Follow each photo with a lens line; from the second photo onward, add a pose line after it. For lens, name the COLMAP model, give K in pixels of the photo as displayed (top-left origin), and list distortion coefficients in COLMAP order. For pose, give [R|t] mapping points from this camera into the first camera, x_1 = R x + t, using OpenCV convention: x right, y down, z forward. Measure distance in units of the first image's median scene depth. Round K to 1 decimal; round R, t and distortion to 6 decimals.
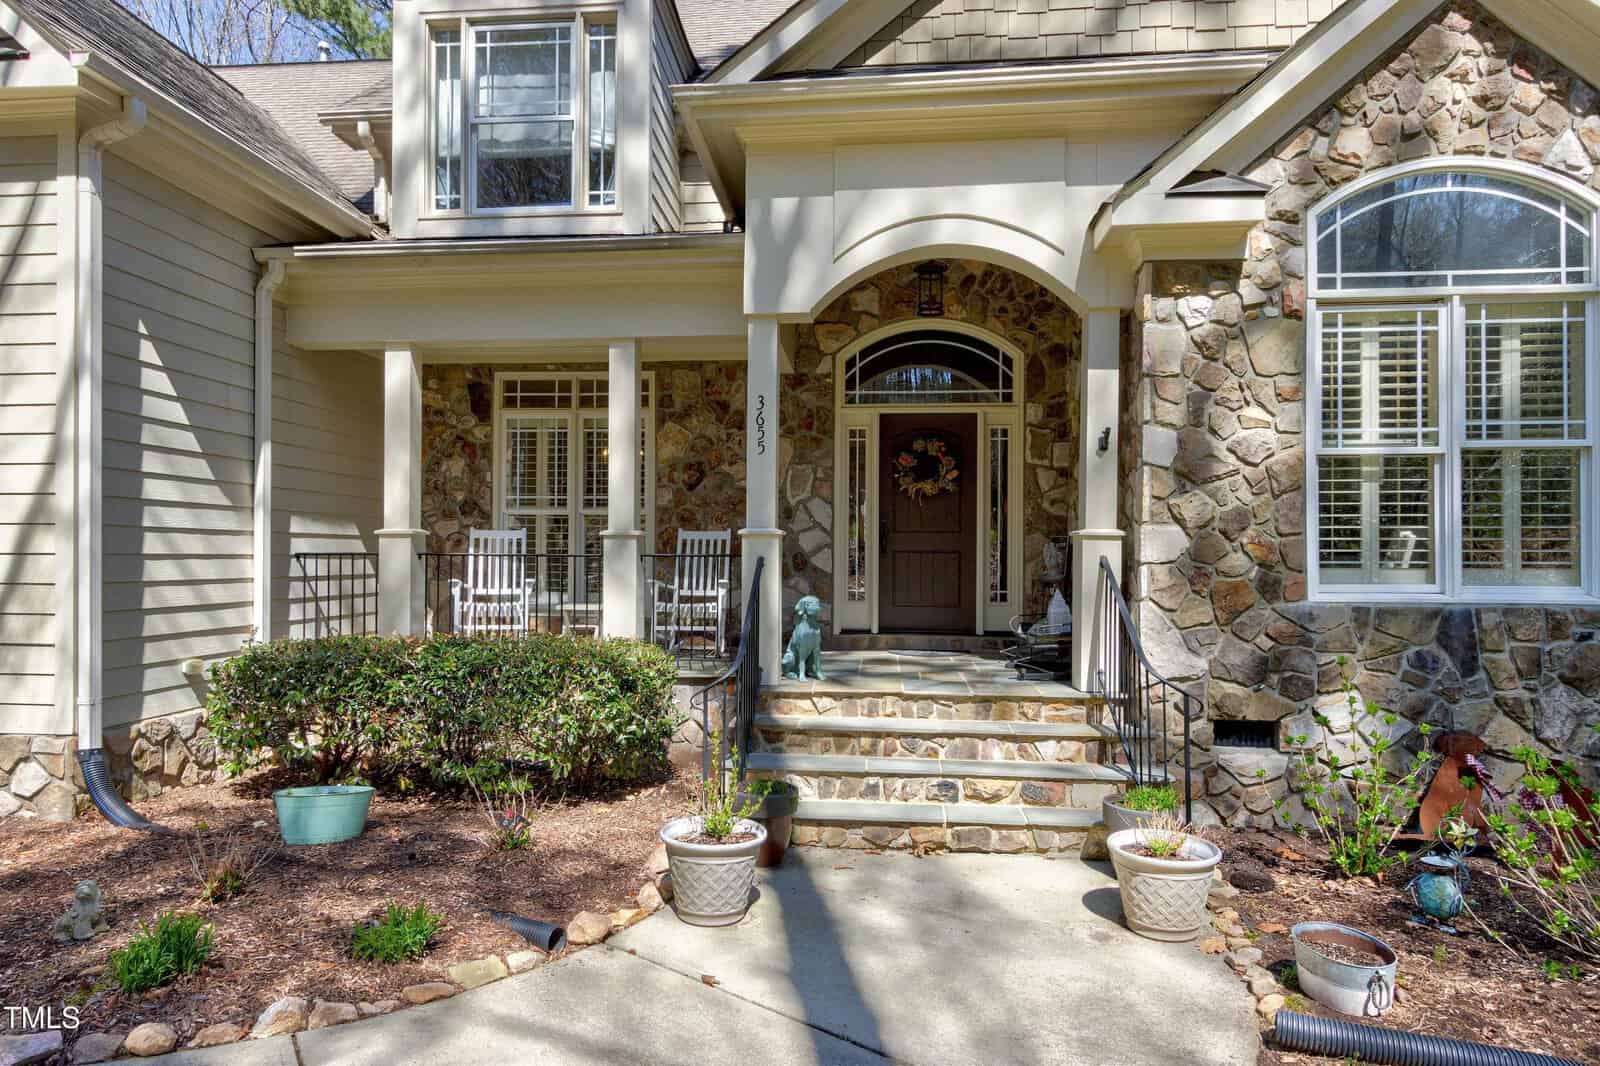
lens RADIAL K [[832.1, 0, 792.8], [0, 832.1, 541.1], [0, 0, 1]] dist [0.003012, -0.001726]
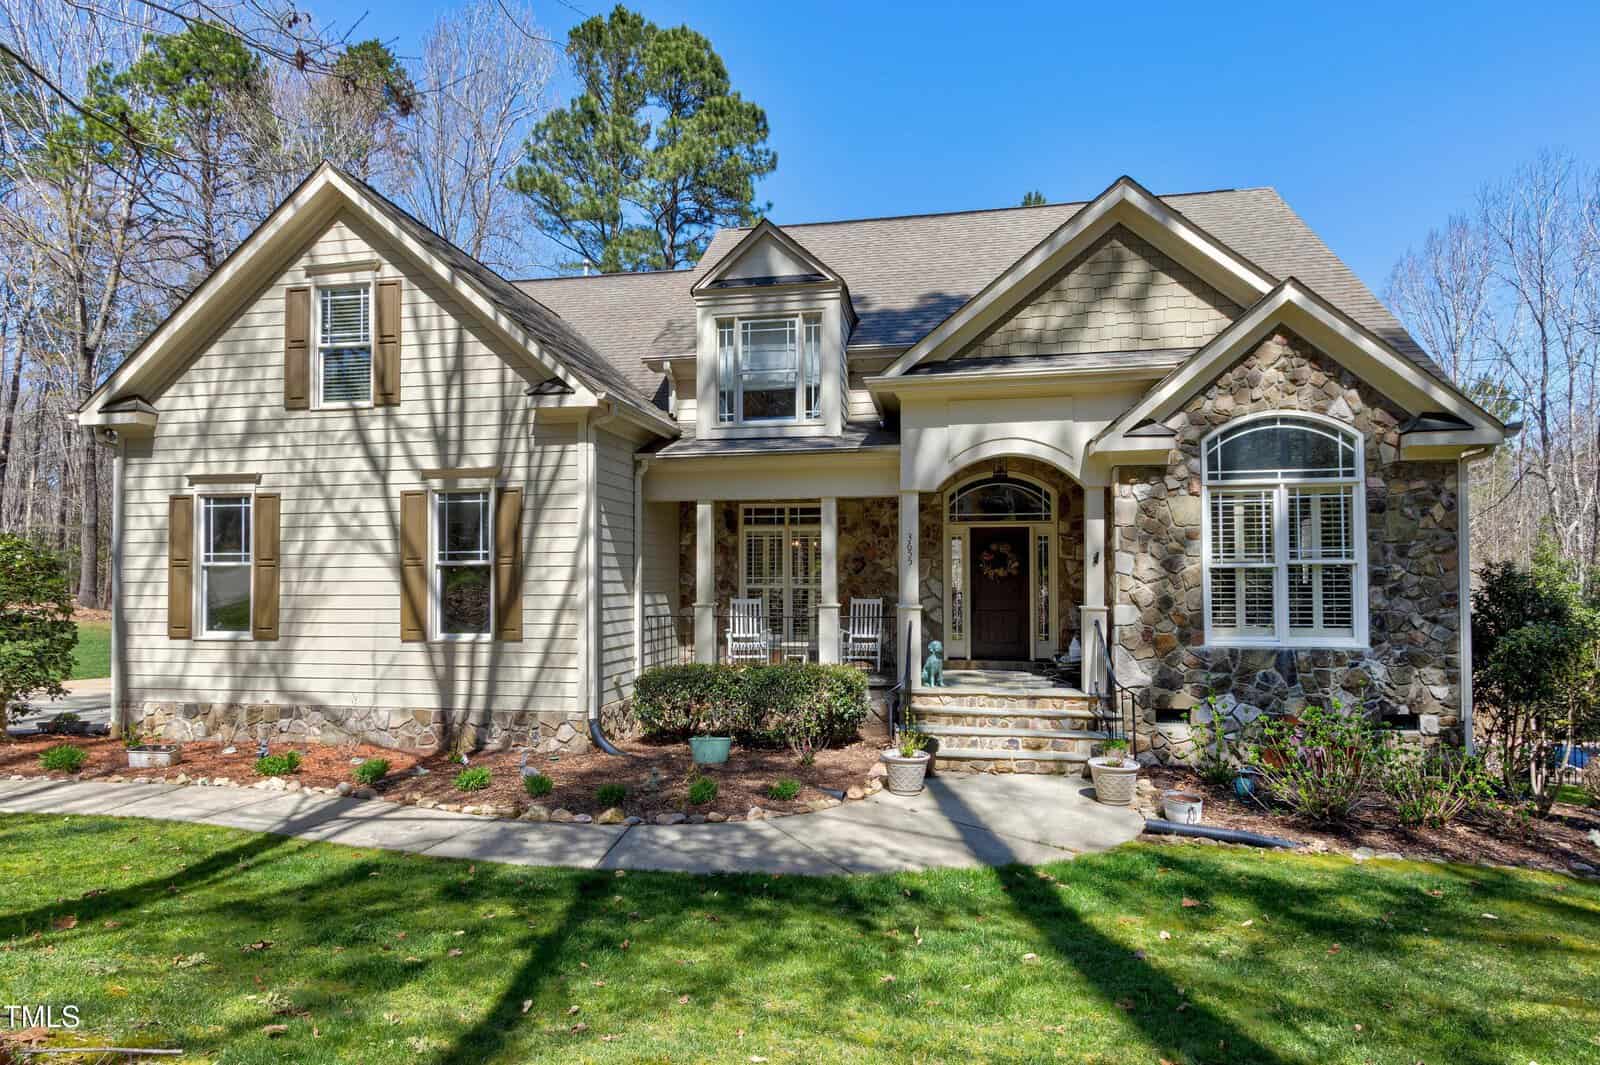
lens RADIAL K [[832.1, 0, 810.5], [0, 832.1, 531.9], [0, 0, 1]] dist [0.003012, -0.001726]
pose [[0.998395, -0.007467, -0.056139, -0.164827], [0.006067, 0.999667, -0.025064, -0.141268], [0.056308, 0.024683, 0.998108, -0.926808]]
